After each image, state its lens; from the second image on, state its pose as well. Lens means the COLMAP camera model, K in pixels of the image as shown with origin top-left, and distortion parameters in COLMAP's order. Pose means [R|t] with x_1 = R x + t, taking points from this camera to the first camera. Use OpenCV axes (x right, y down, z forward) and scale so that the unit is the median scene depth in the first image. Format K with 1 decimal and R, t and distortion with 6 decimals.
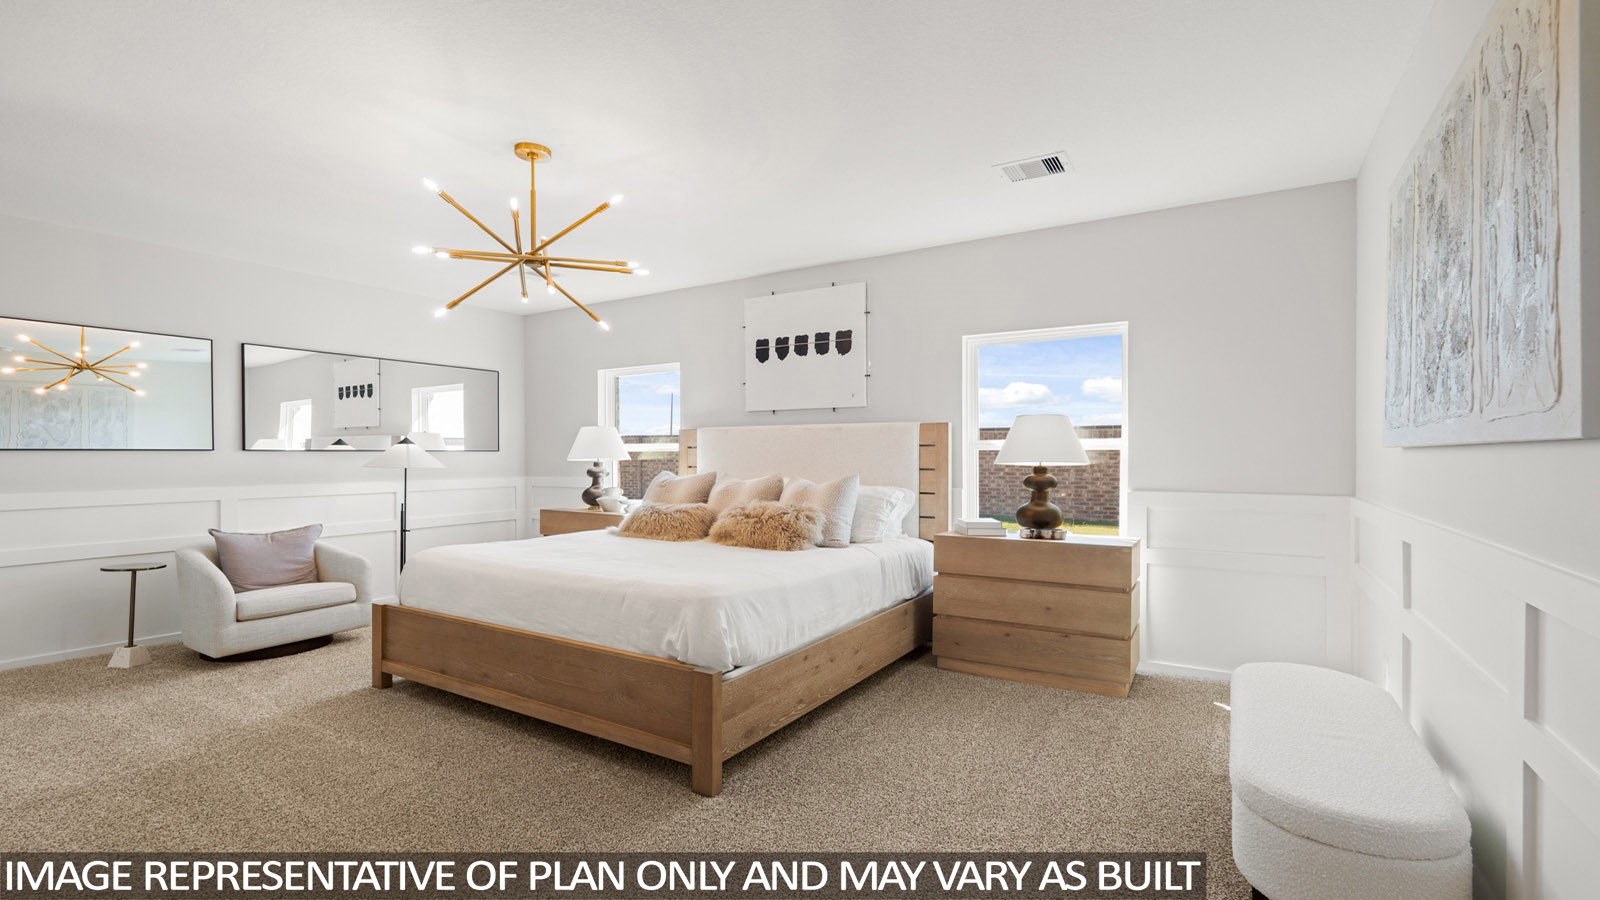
lens RADIAL K [[706.4, 0, 804.5], [0, 706.4, 458.8], [0, 0, 1]] dist [-0.005135, 0.000576]
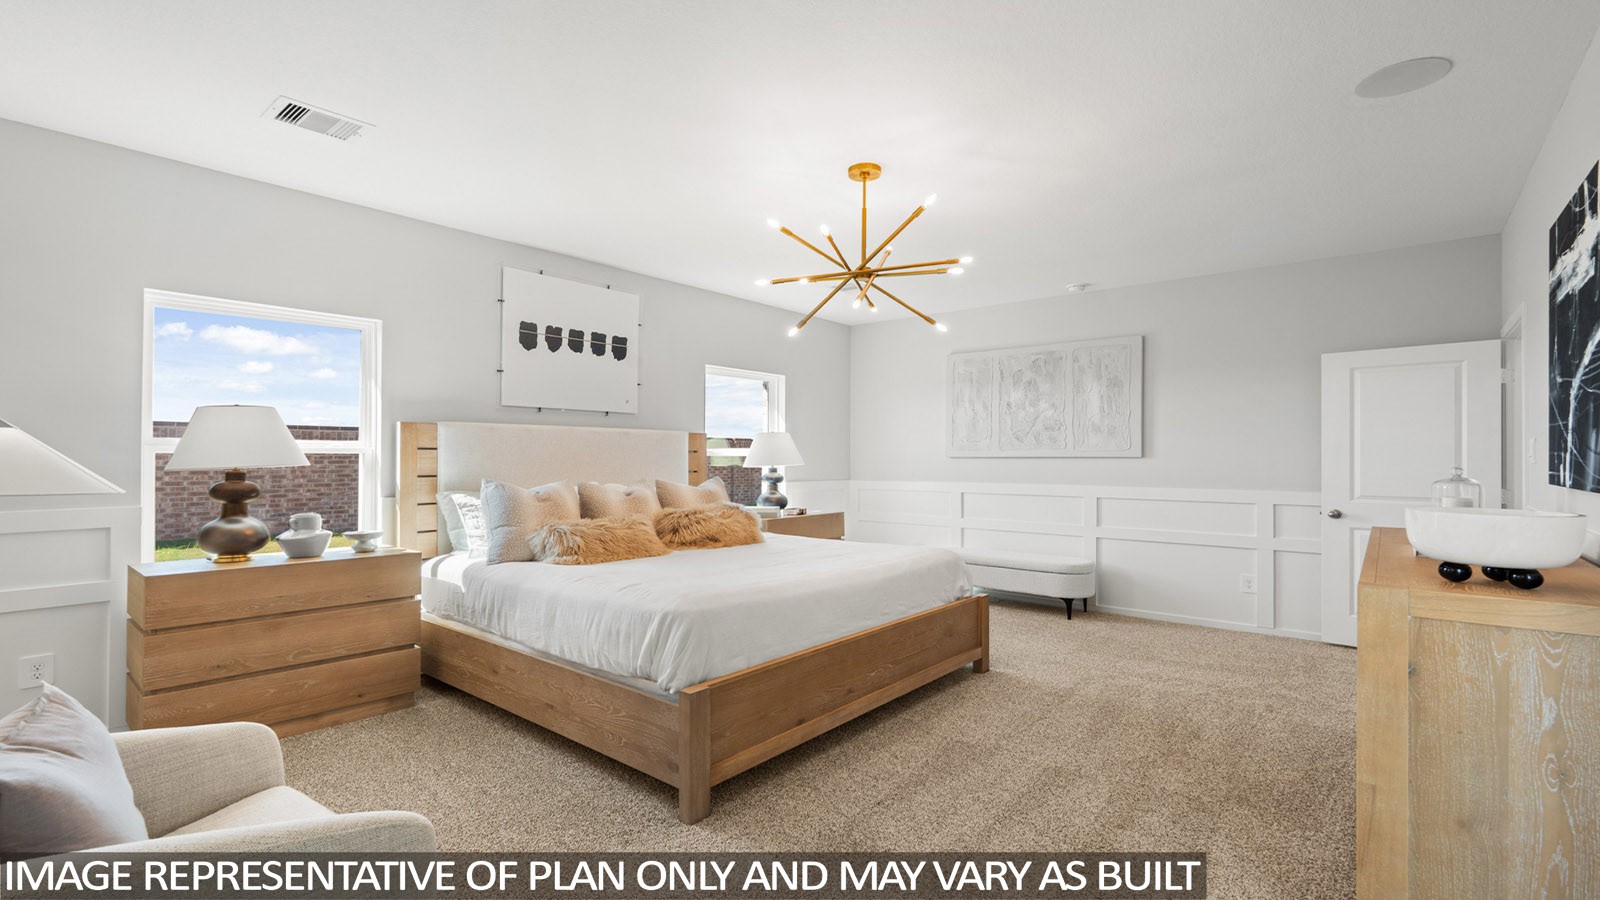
lens RADIAL K [[706.4, 0, 806.2], [0, 706.4, 454.8], [0, 0, 1]] dist [-0.005135, 0.000576]
pose [[0.135282, 0.006647, 0.990785, -0.834844], [0.002992, 0.999970, -0.007117, -0.003792], [-0.990803, 0.003928, 0.135258, 0.549064]]
